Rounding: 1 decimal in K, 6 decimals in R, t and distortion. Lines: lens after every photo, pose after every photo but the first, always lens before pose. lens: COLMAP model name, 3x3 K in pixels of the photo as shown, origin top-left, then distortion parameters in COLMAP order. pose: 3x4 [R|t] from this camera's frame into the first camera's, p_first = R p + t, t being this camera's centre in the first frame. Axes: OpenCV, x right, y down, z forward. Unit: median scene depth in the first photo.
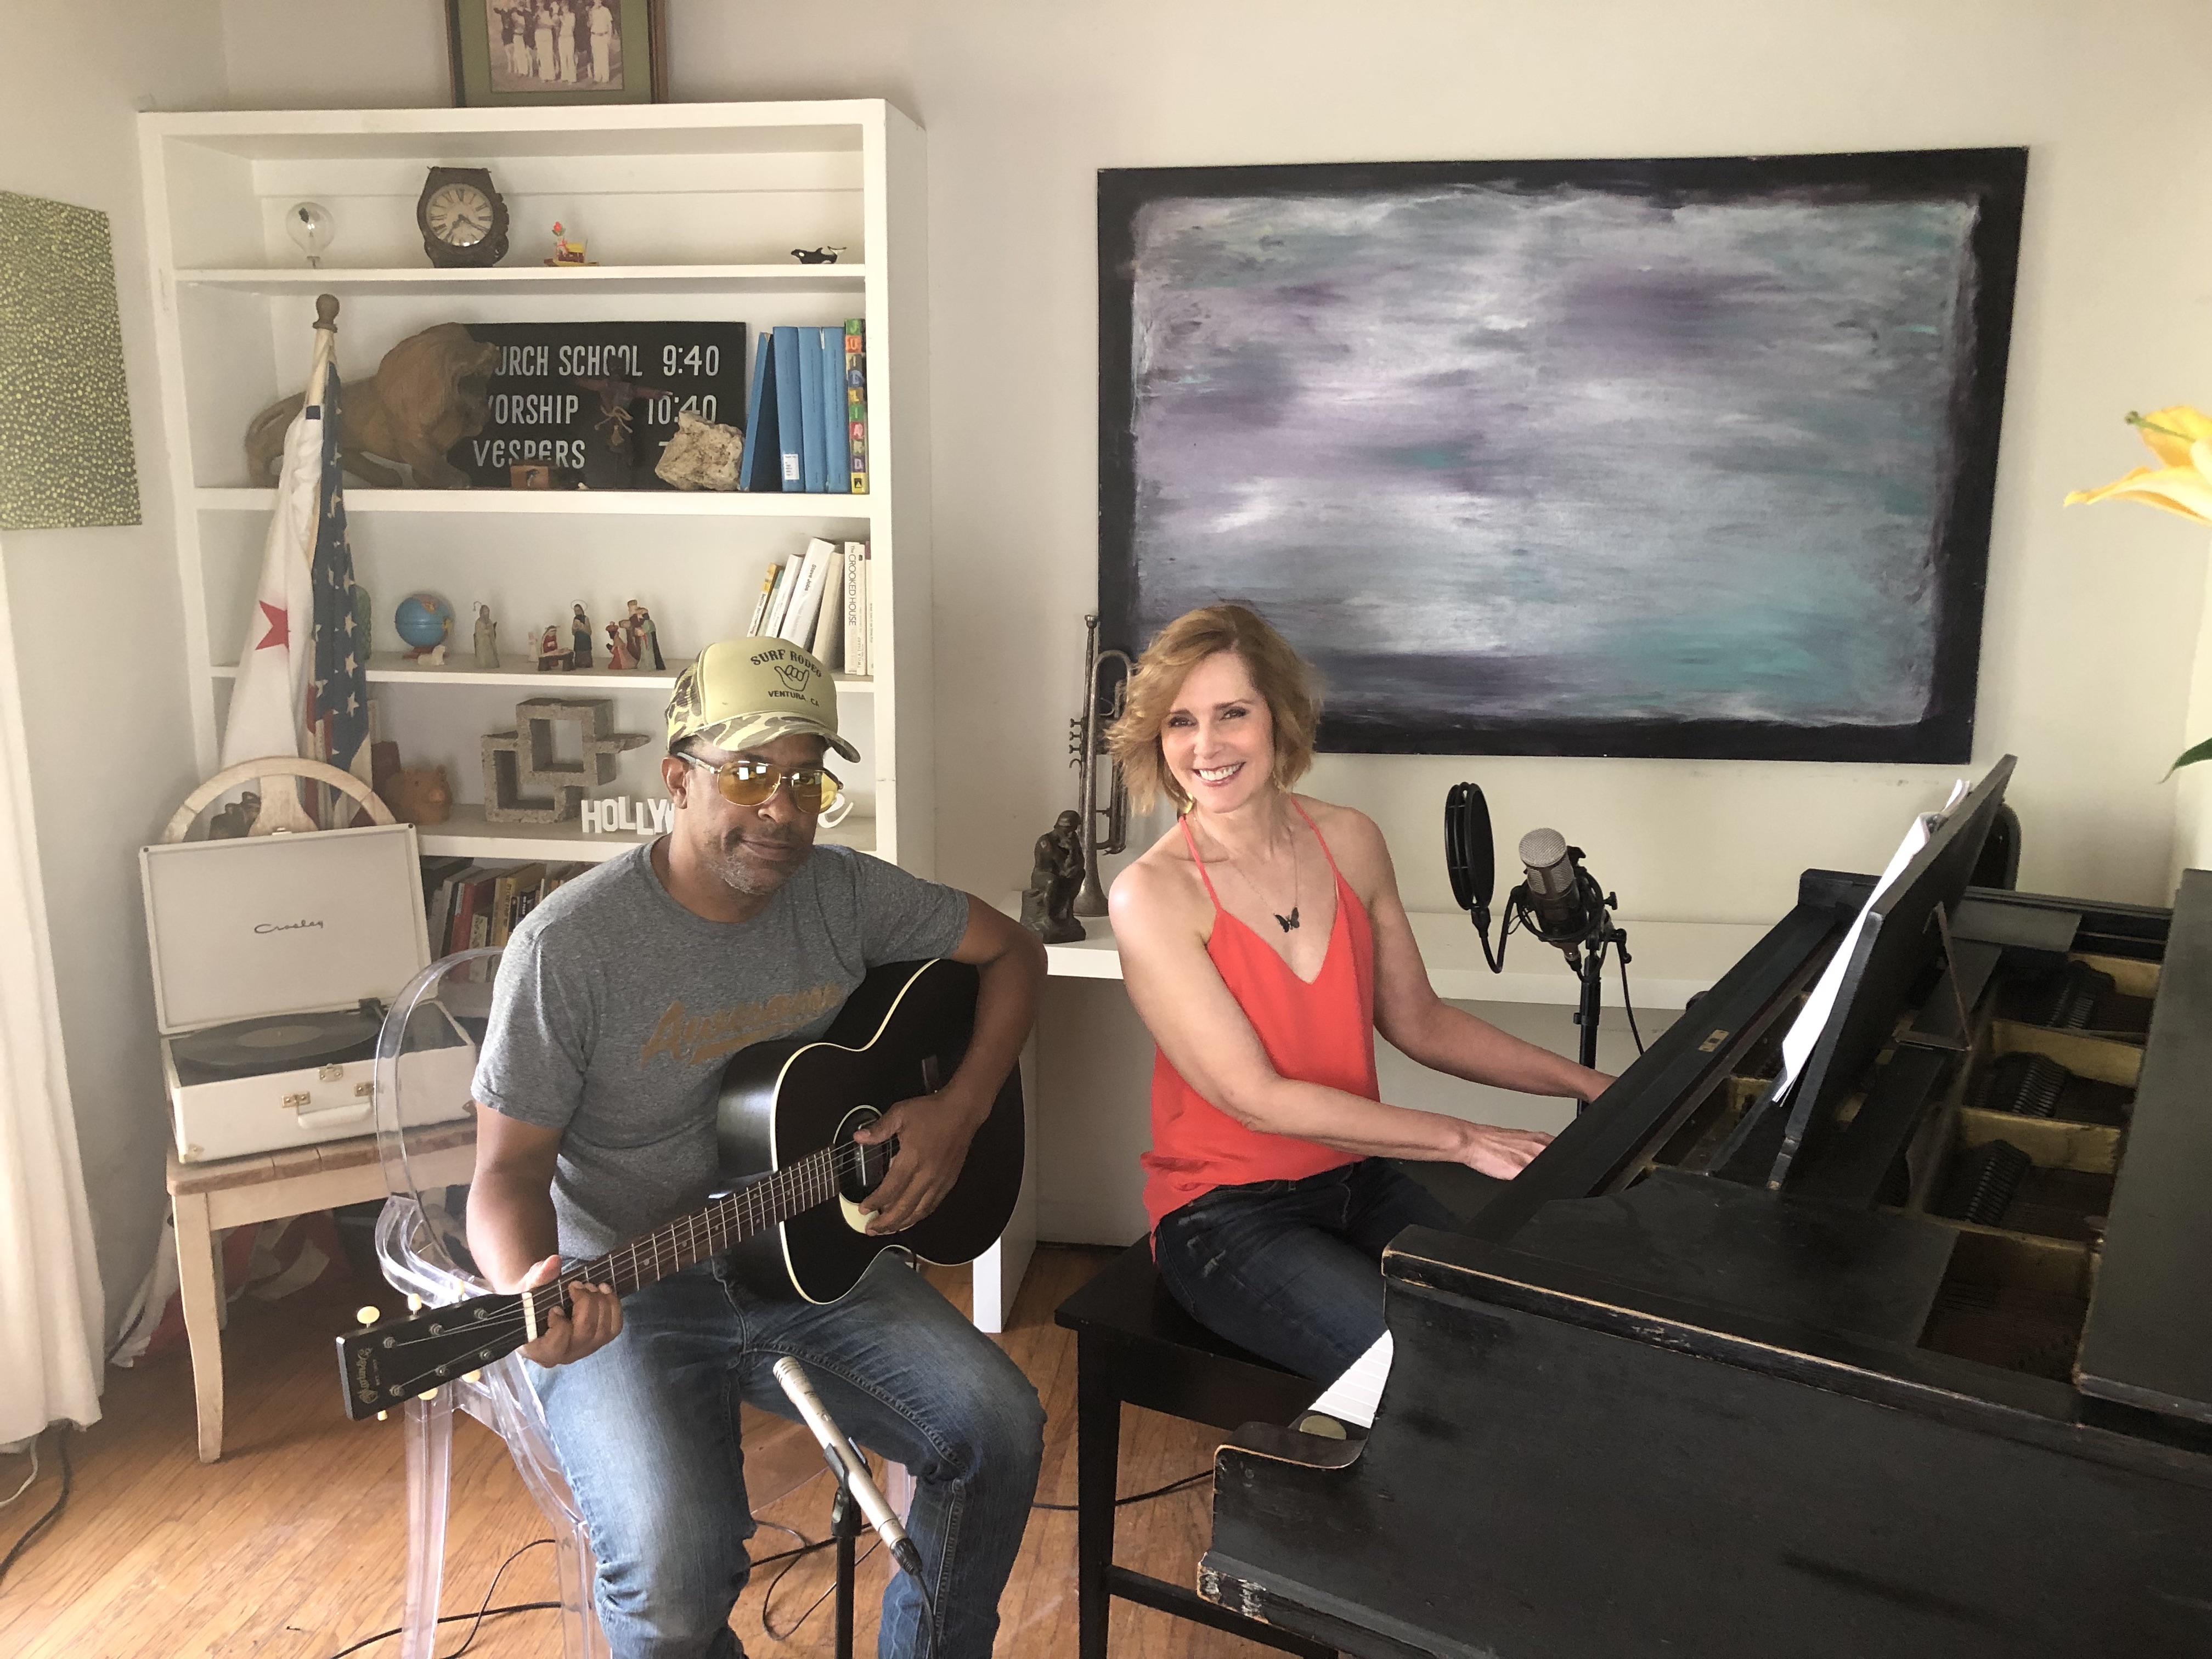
lens RADIAL K [[1794.5, 0, 1106.0], [0, 1794.5, 829.5], [0, 0, 1]] dist [0.088885, -0.182938]
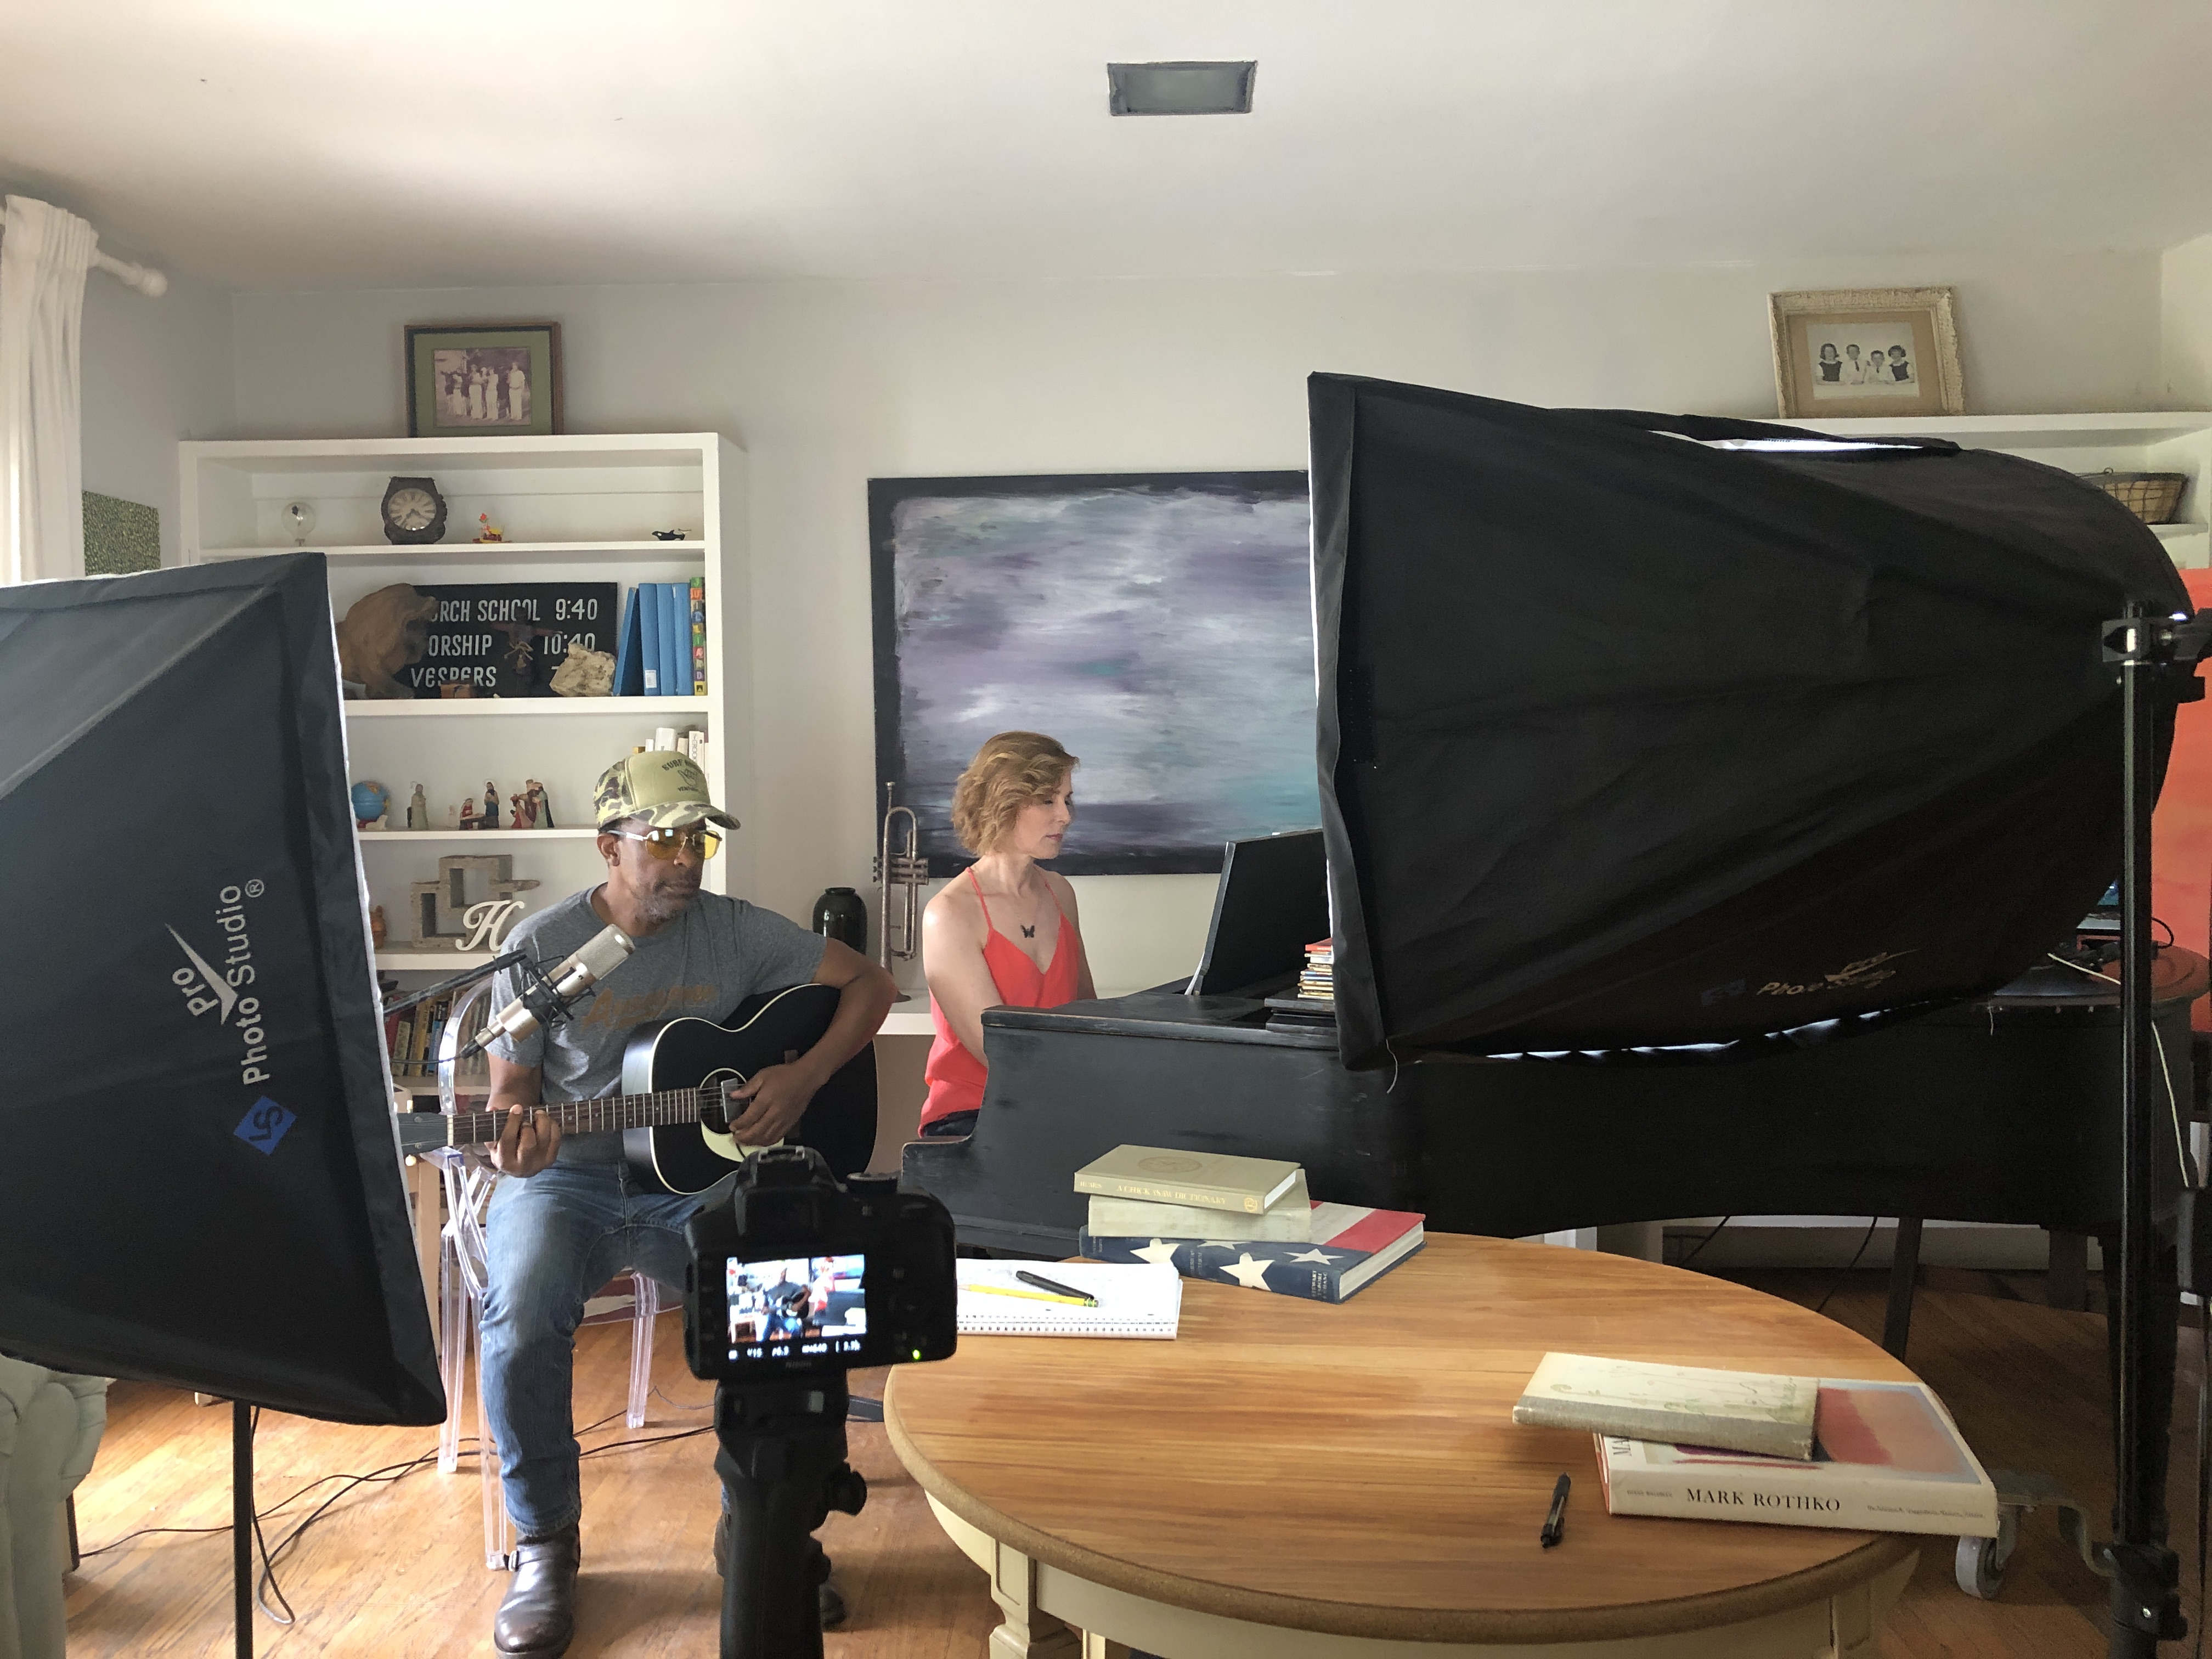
lens RADIAL K [[1856.2, 0, 1106.0], [0, 1856.2, 829.5], [0, 0, 1]] dist [0.222608, -0.625773]
pose [[0.996910, -0.019216, 0.076170, 0.066069], [0.031215, 0.986684, -0.159625, 0.160021], [-0.072088, 0.161509, 0.984235, -0.451549]]
